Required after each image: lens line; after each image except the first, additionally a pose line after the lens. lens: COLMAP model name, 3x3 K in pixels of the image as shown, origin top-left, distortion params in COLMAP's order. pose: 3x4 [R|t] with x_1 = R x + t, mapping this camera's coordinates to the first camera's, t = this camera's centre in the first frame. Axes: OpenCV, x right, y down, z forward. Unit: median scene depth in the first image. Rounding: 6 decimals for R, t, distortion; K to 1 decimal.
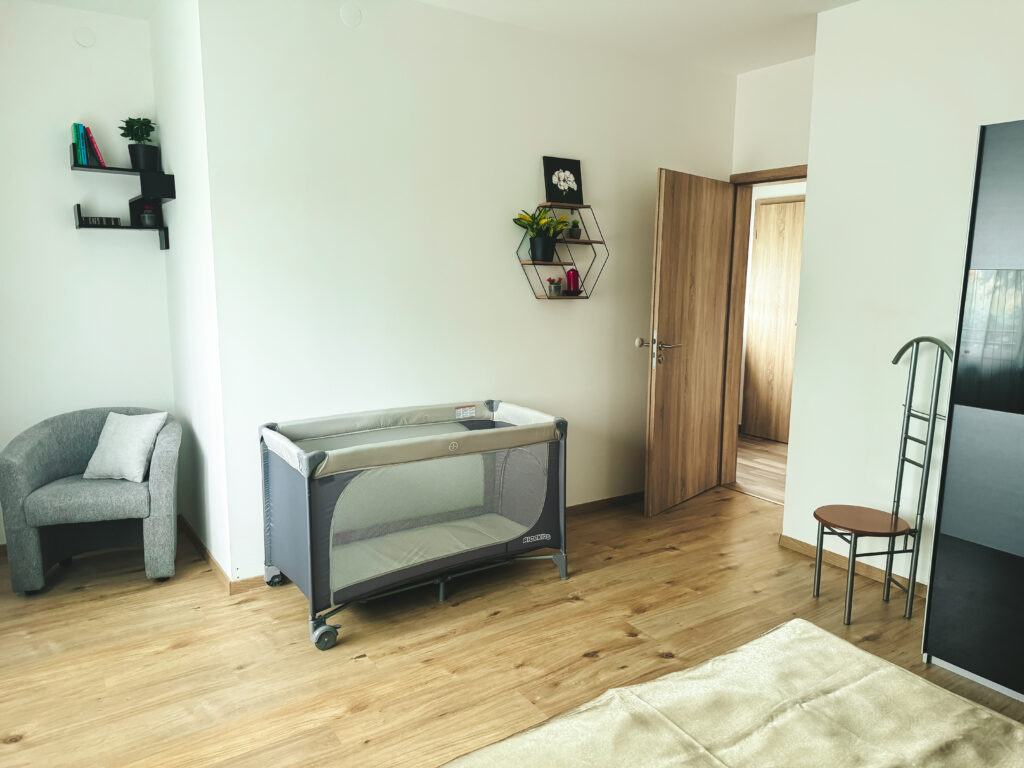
lens RADIAL K [[721.6, 0, 512.0], [0, 721.6, 384.0], [0, 0, 1]] dist [0.098908, -0.118640]
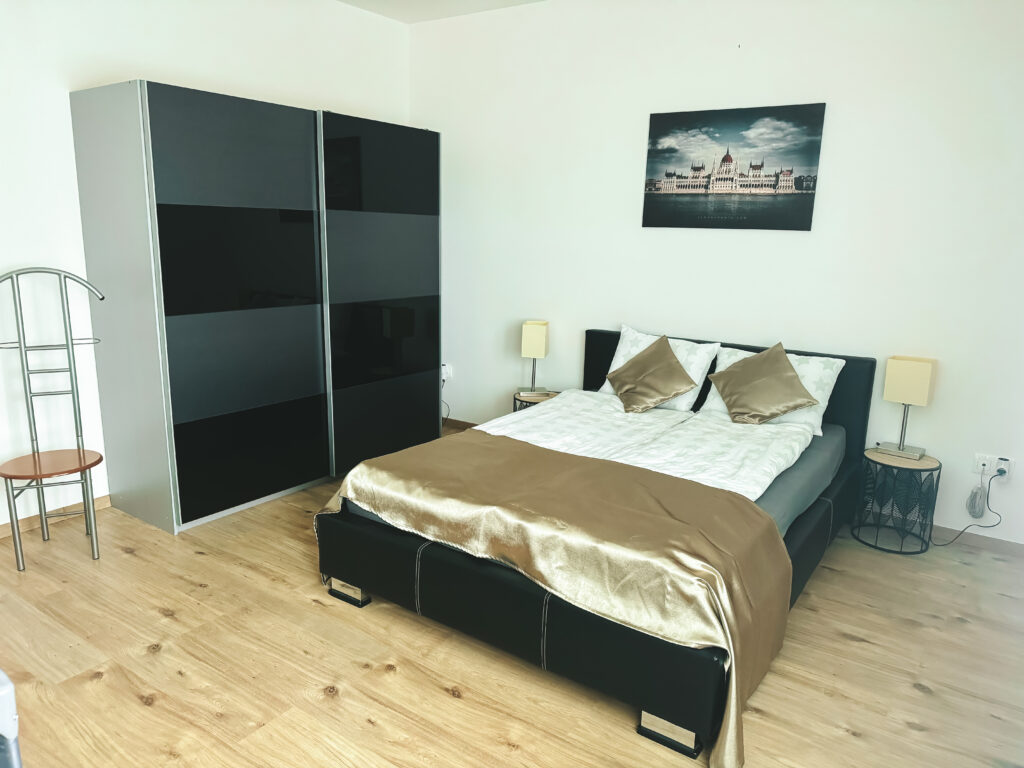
lens RADIAL K [[721.6, 0, 512.0], [0, 721.6, 384.0], [0, 0, 1]] dist [0.098908, -0.118640]
pose [[-0.350097, -0.224359, 0.909448, -0.632889], [0.117723, 0.952656, 0.280336, -0.121872], [-0.929287, 0.205208, -0.307109, 0.760423]]
